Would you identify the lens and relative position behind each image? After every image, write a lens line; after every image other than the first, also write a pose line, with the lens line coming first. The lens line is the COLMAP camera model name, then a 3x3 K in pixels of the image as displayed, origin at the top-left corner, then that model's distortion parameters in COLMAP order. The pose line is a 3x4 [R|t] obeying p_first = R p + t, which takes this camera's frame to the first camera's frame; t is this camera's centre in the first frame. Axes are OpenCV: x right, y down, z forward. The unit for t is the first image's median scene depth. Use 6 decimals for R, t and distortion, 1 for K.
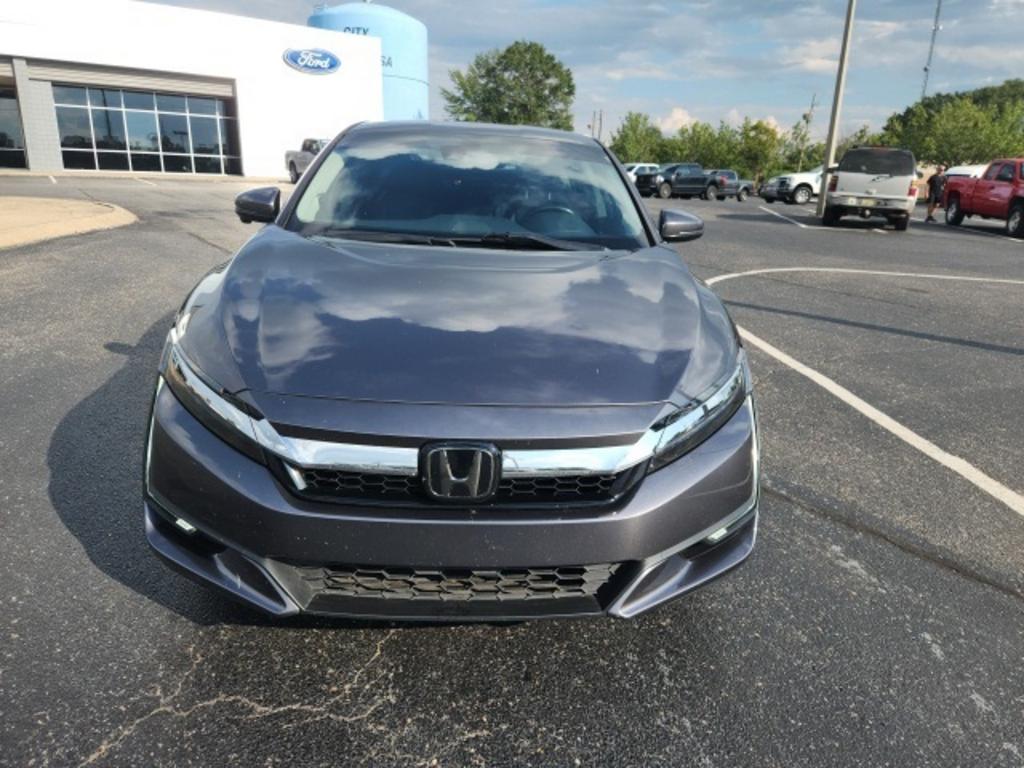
lens RADIAL K [[703.6, 0, 511.1], [0, 703.6, 388.7], [0, 0, 1]] dist [0.064339, -0.055754]
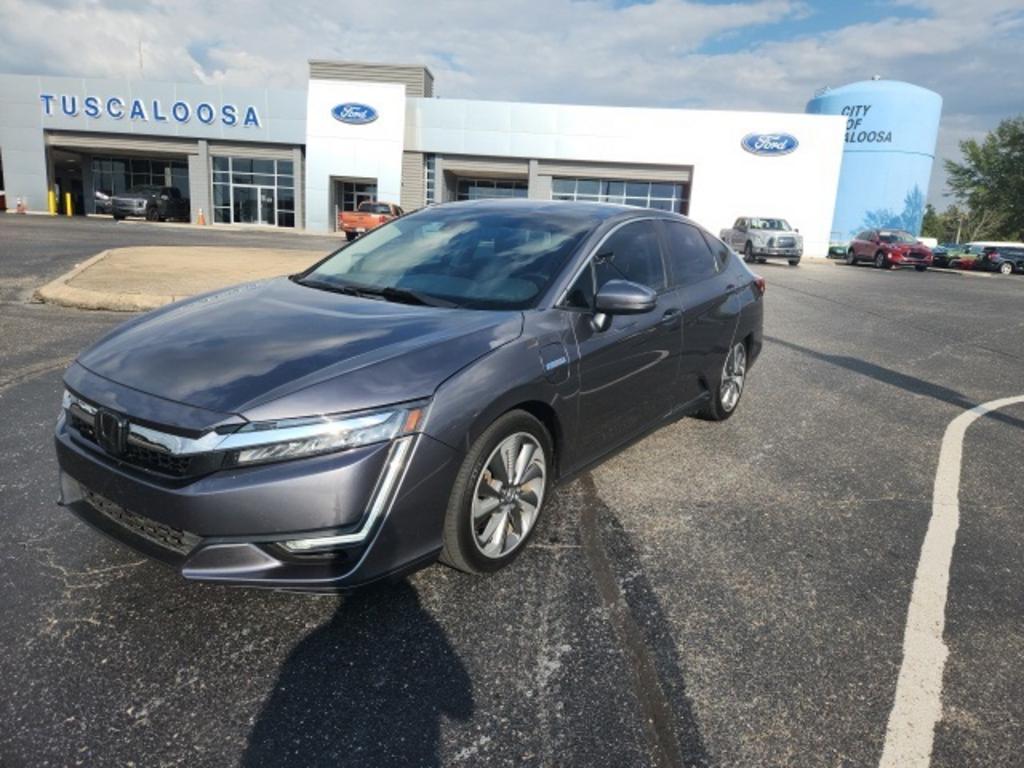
lens RADIAL K [[703.6, 0, 519.7], [0, 703.6, 388.1], [0, 0, 1]] dist [0.064339, -0.055754]
pose [[0.780708, 0.143897, -0.608102, 0.115304], [-0.205745, 0.978059, -0.032702, -0.007335], [0.590054, 0.150645, 0.793185, 0.025487]]
